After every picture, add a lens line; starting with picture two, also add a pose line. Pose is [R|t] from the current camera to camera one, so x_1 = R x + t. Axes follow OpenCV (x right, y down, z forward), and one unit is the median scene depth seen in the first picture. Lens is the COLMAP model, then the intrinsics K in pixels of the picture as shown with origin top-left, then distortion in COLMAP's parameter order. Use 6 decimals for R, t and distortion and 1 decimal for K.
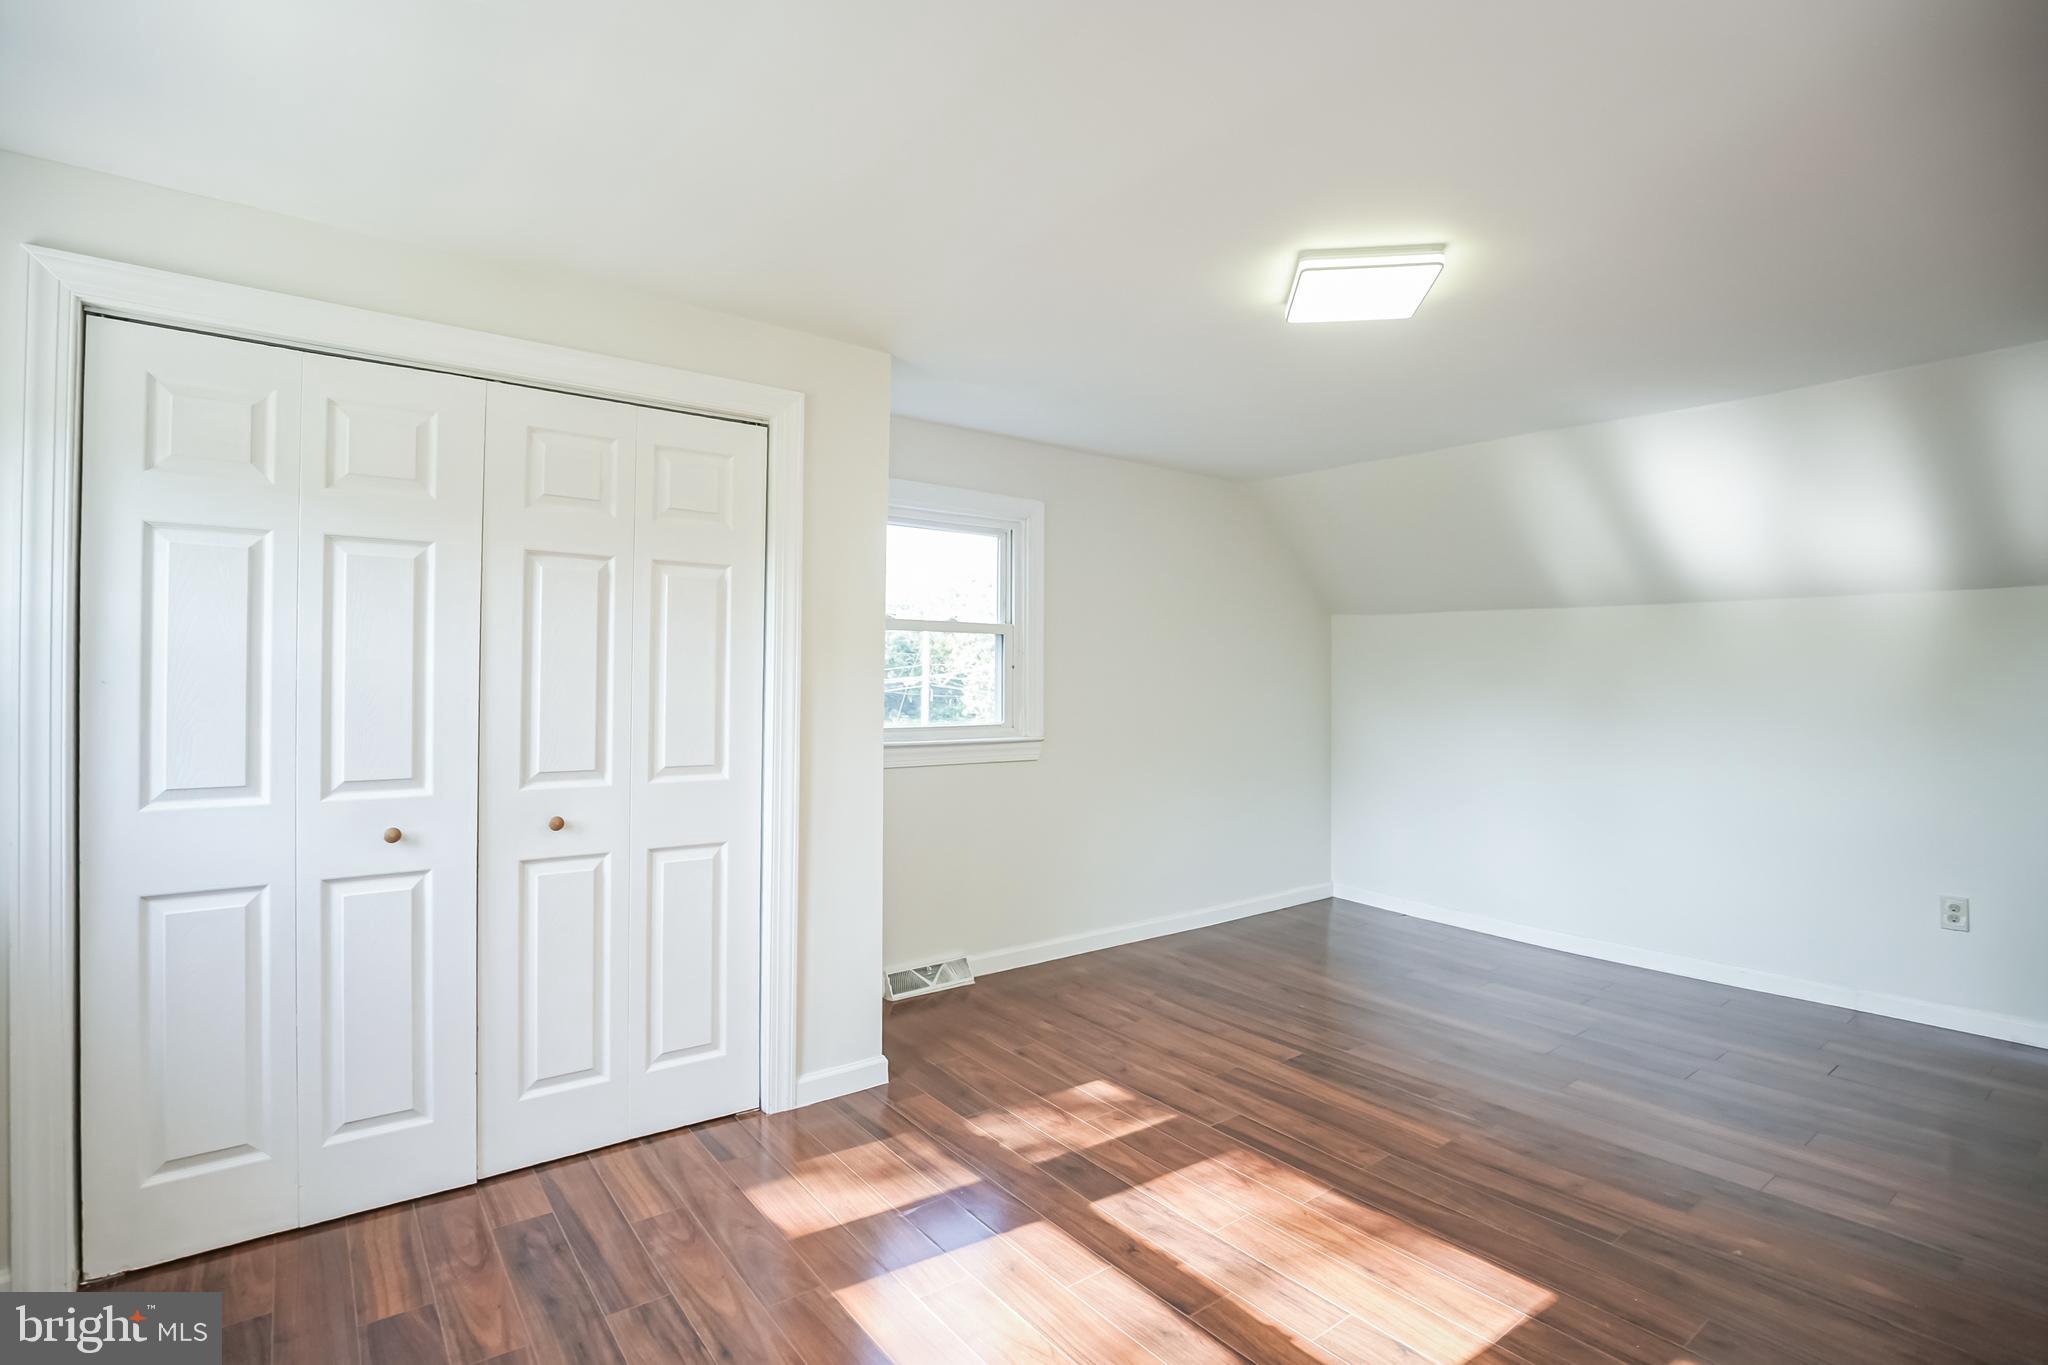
lens RADIAL K [[957.4, 0, 1044.7], [0, 957.4, 681.7], [0, 0, 1]] dist [-0.026404, -0.000053]
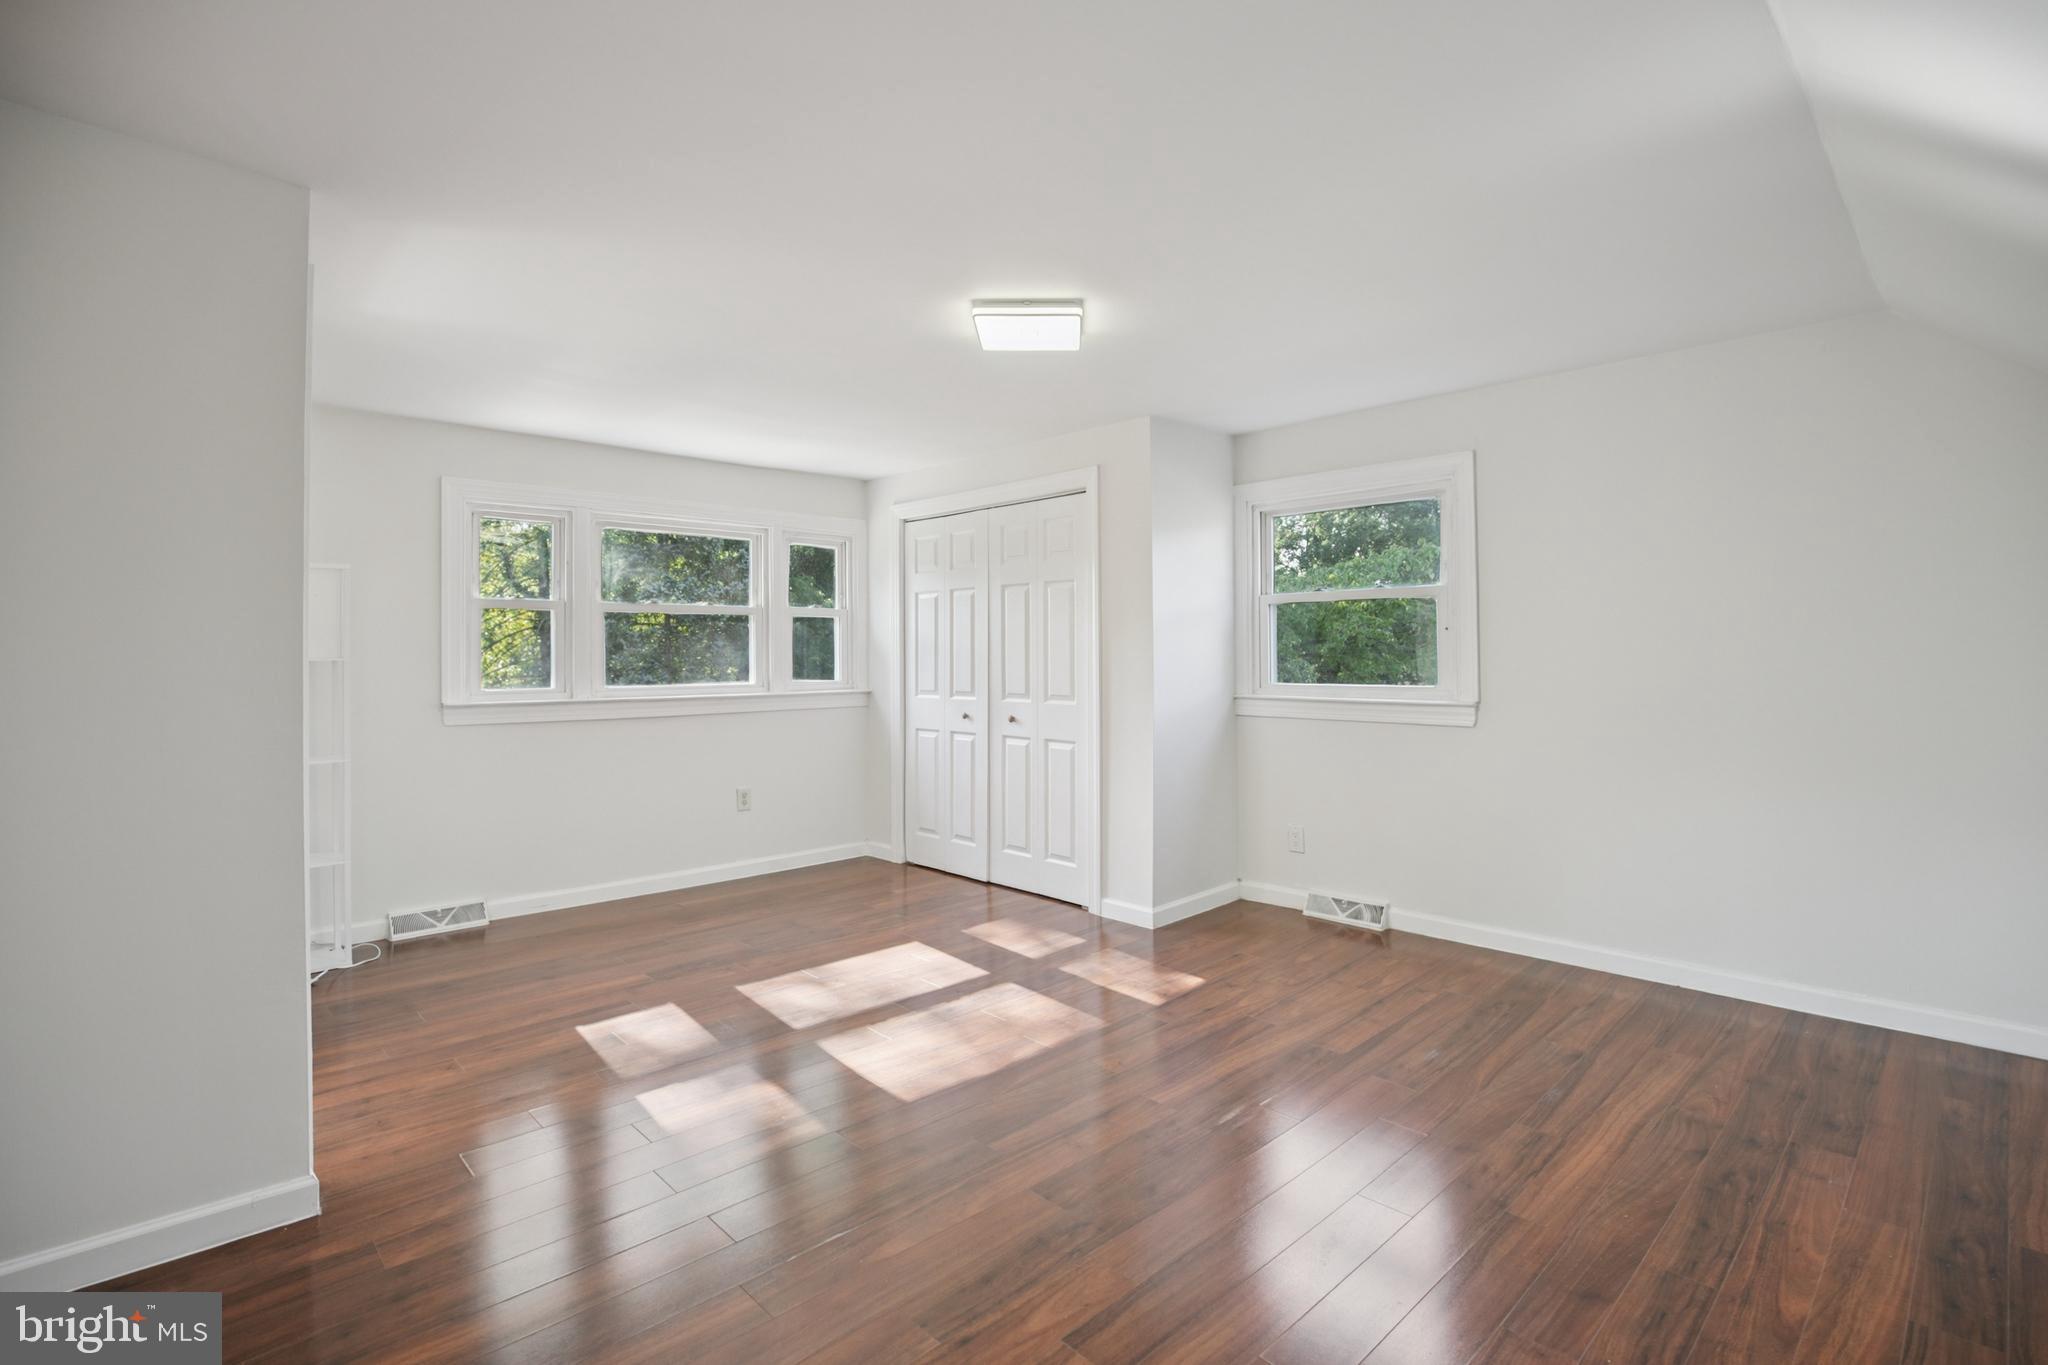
lens RADIAL K [[957.4, 0, 1044.7], [0, 957.4, 681.7], [0, 0, 1]] dist [-0.026404, -0.000053]
pose [[0.113713, 0.016369, -0.993379, 1.340348], [0.002559, 0.999856, 0.016769, 0.032398], [0.993510, -0.004449, 0.113655, 0.747351]]
